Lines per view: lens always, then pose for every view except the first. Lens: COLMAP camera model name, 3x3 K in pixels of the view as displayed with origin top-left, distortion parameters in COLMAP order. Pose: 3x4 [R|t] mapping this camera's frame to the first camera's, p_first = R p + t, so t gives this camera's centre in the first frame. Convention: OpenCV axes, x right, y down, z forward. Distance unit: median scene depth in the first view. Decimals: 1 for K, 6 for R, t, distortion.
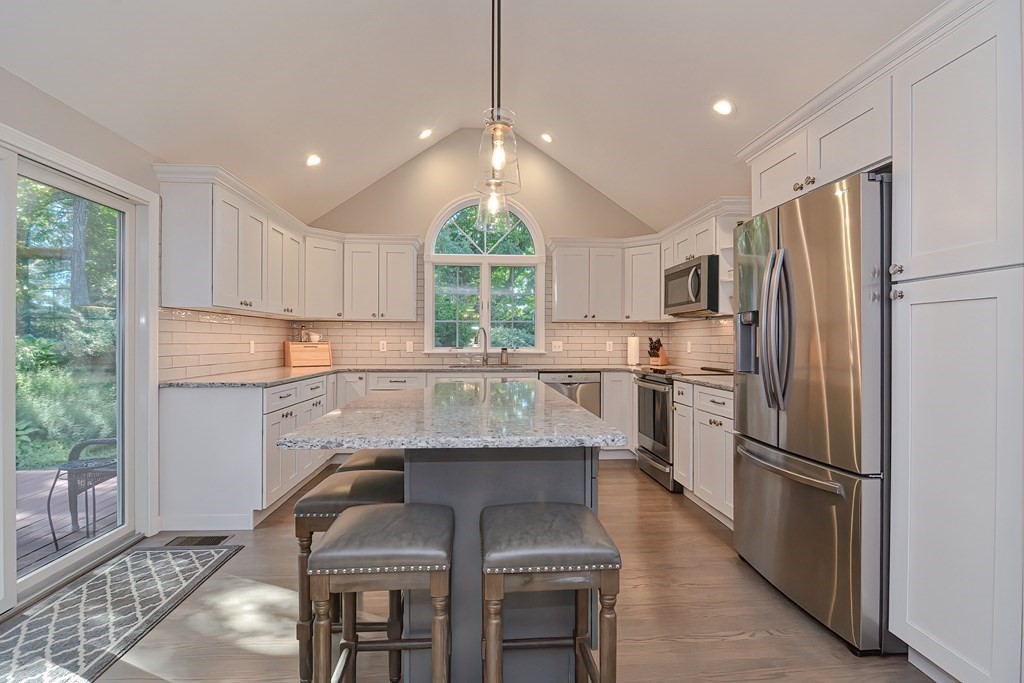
lens RADIAL K [[486.3, 0, 513.3], [0, 486.3, 339.7], [0, 0, 1]] dist [-0.000863, -0.000416]
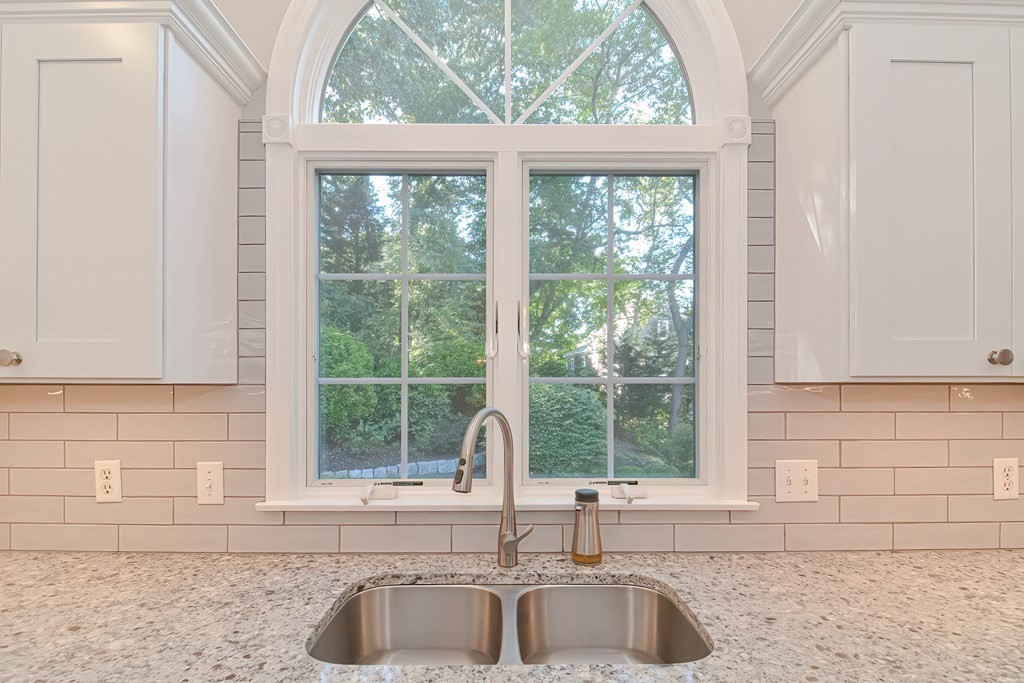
lens RADIAL K [[504.3, 0, 509.2], [0, 504.3, 385.1], [0, 0, 1]] dist [-0.005382, -0.001784]
pose [[0.997716, -0.002716, -0.067493, -0.042410], [0.002720, 0.999996, -0.000037, -0.038125], [0.067493, -0.000146, 0.997720, 0.794428]]
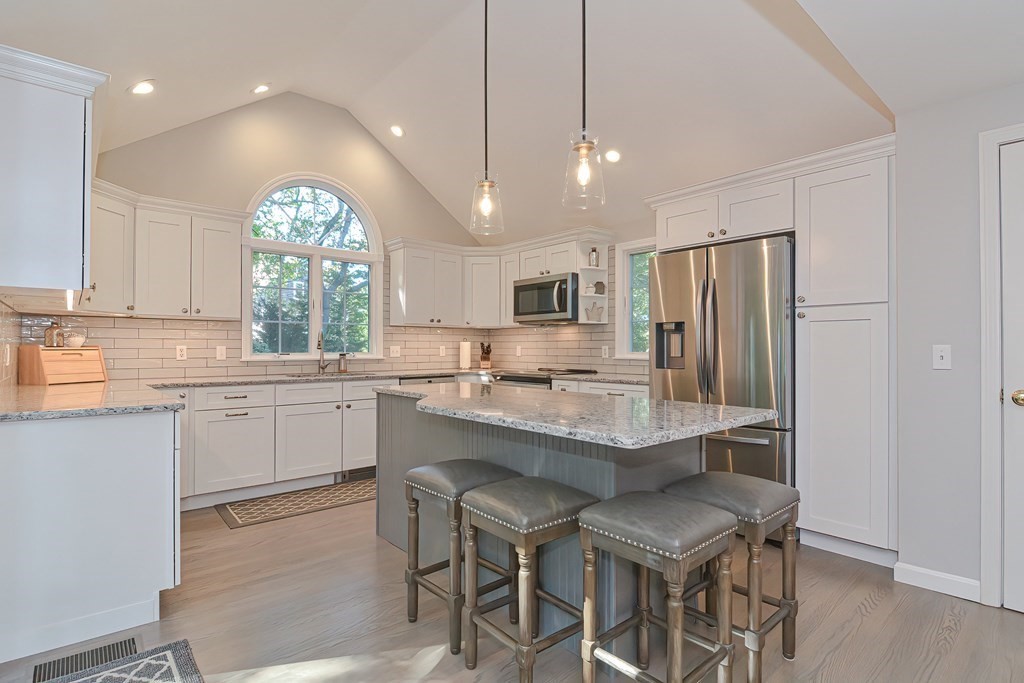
lens RADIAL K [[501.5, 0, 513.2], [0, 501.5, 344.3], [0, 0, 1]] dist [-0.003639, -0.002008]
pose [[0.799983, 0.001861, 0.600020, -0.339535], [0.000161, 0.999994, -0.003316, 0.003287], [-0.600023, 0.002750, 0.799978, 0.084113]]
